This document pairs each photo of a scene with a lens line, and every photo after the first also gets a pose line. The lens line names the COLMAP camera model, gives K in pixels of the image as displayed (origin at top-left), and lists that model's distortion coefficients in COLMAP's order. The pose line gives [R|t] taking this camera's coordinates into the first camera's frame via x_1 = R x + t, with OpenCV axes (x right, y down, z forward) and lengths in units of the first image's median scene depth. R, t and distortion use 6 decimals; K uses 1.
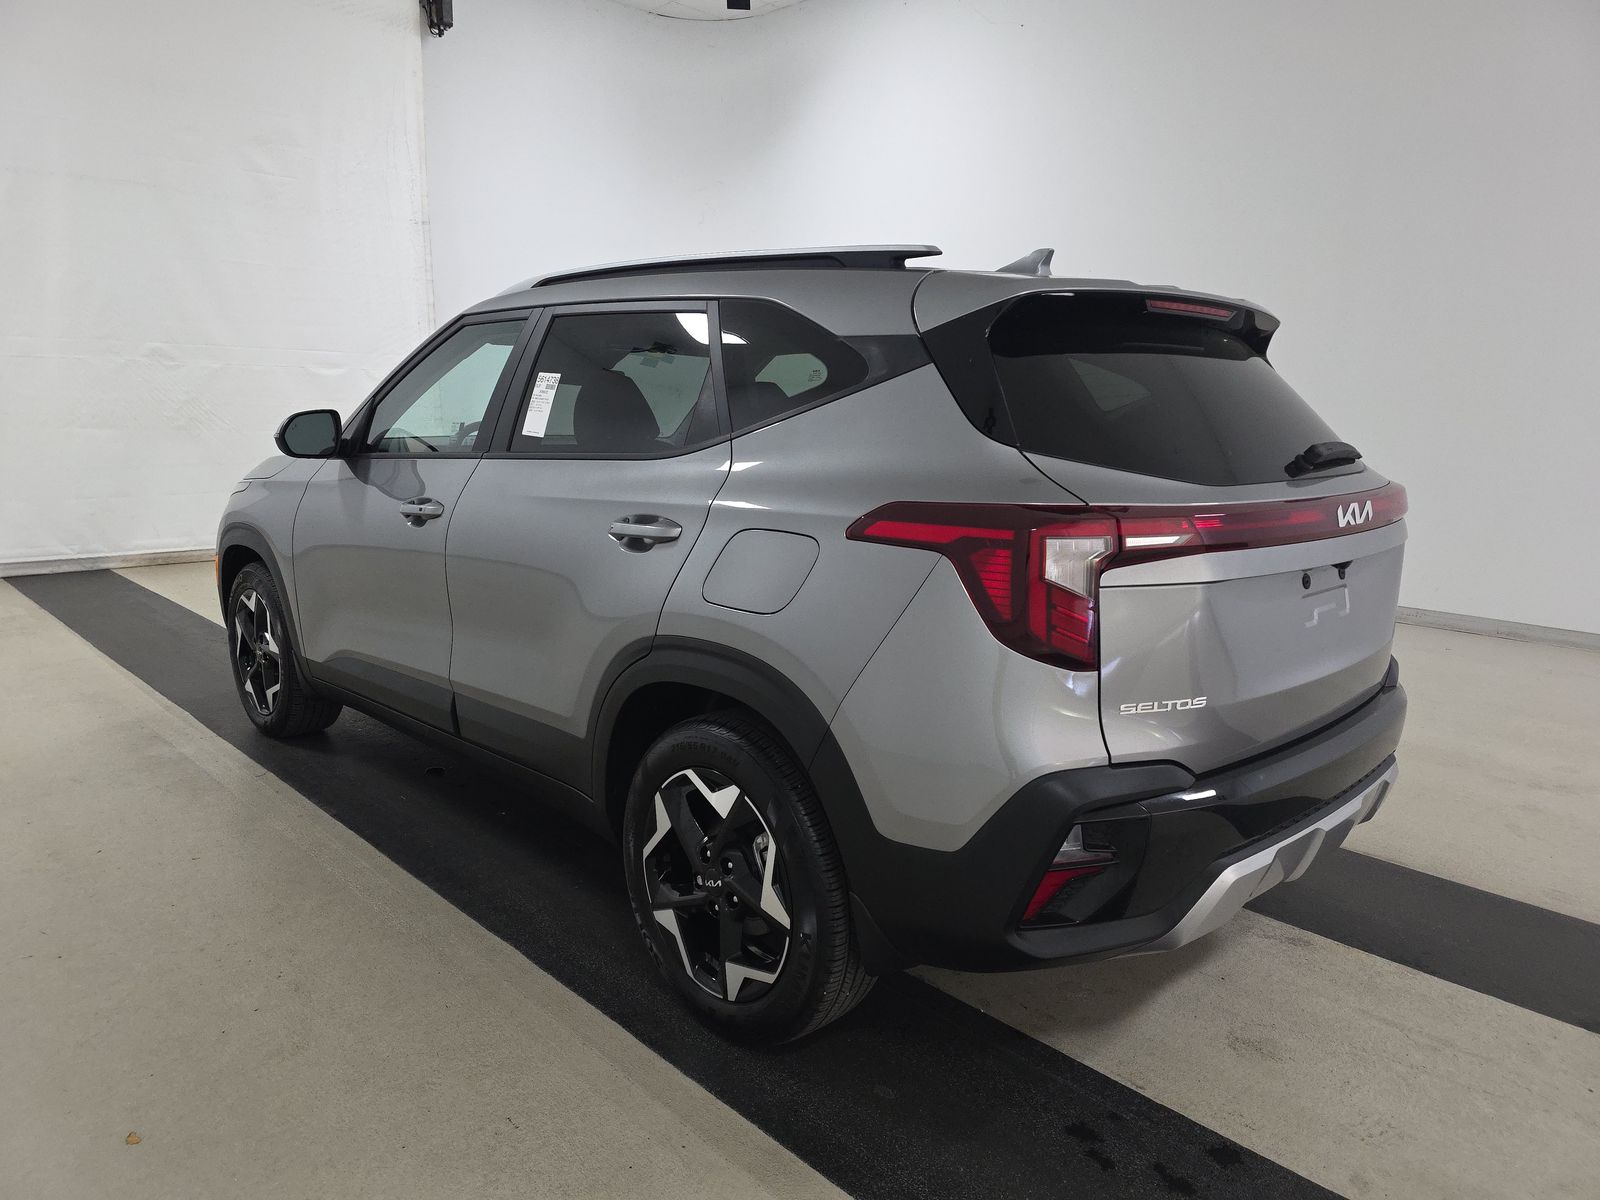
lens RADIAL K [[1082.2, 0, 800.0], [0, 1082.2, 600.0], [0, 0, 1]] dist [0.022345, 0.001498]
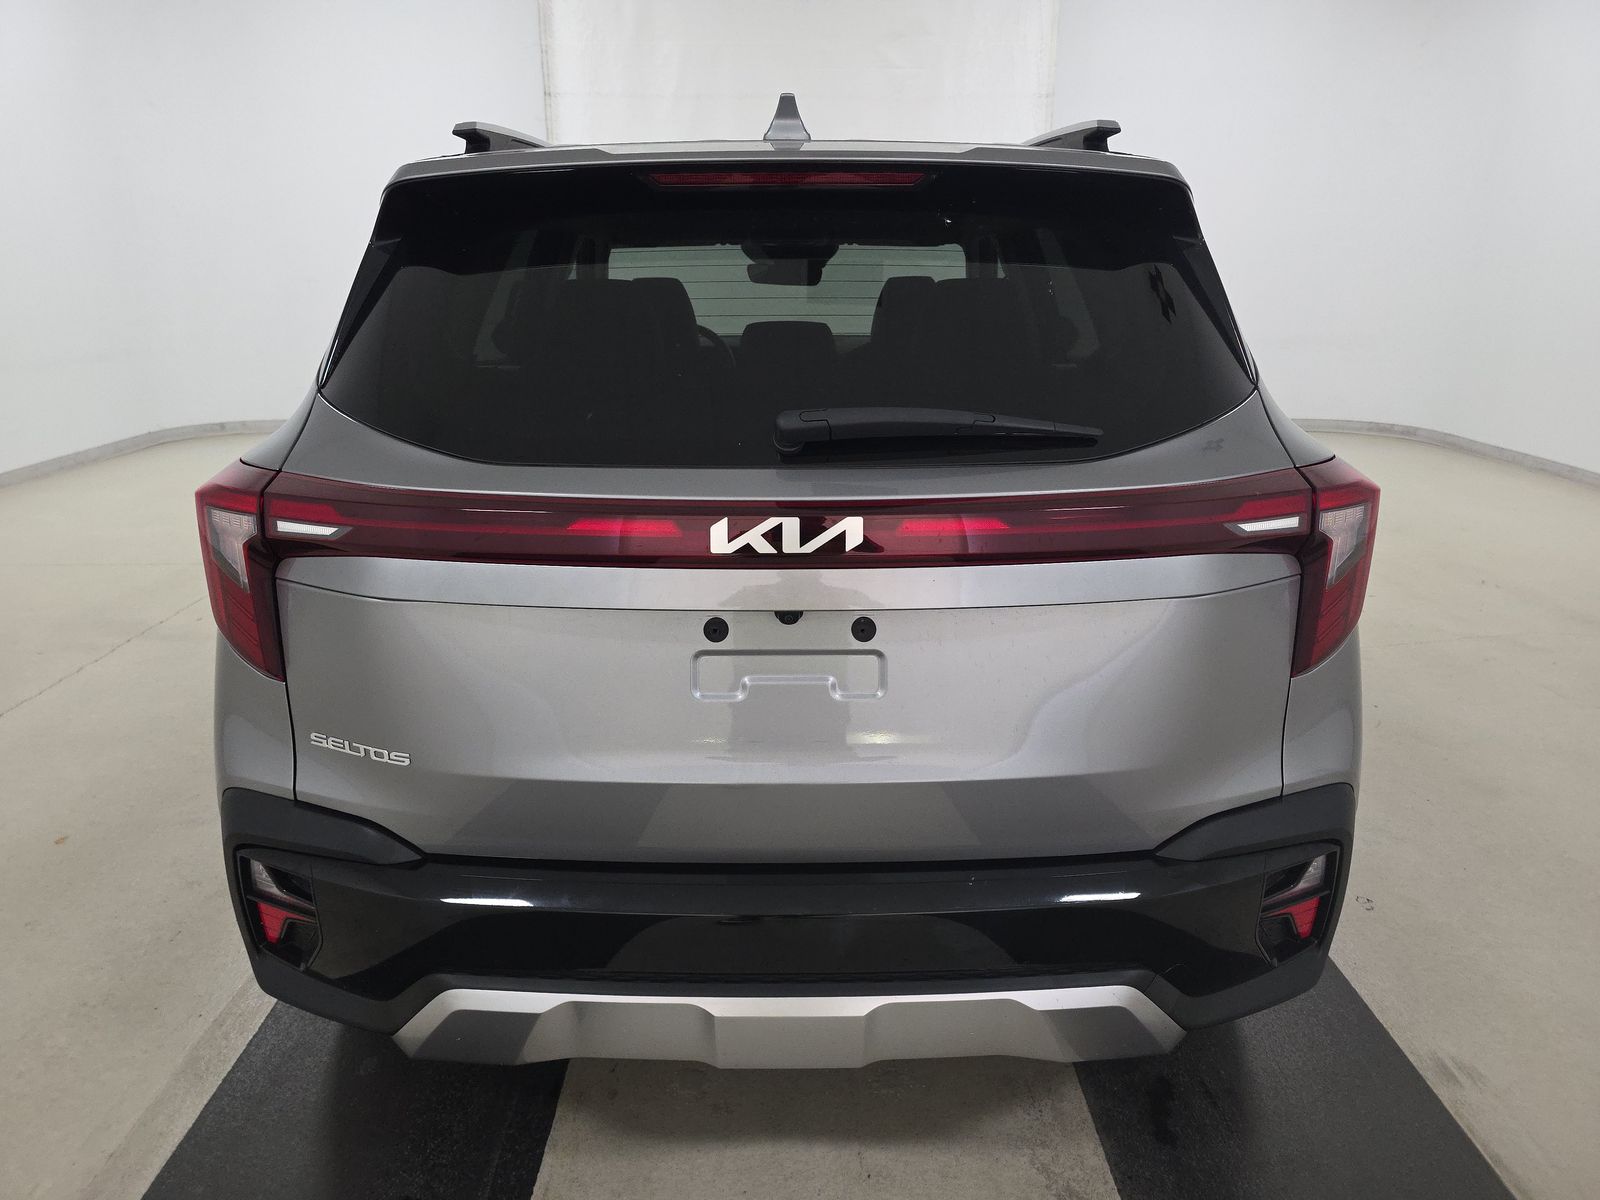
lens RADIAL K [[1082.2, 0, 800.0], [0, 1082.2, 600.0], [0, 0, 1]] dist [0.022345, 0.001498]
pose [[0.734016, 0.185709, -0.653248, 1.007115], [-0.114345, 0.981949, 0.150672, -0.149097], [0.669437, -0.035900, 0.742001, 0.631040]]
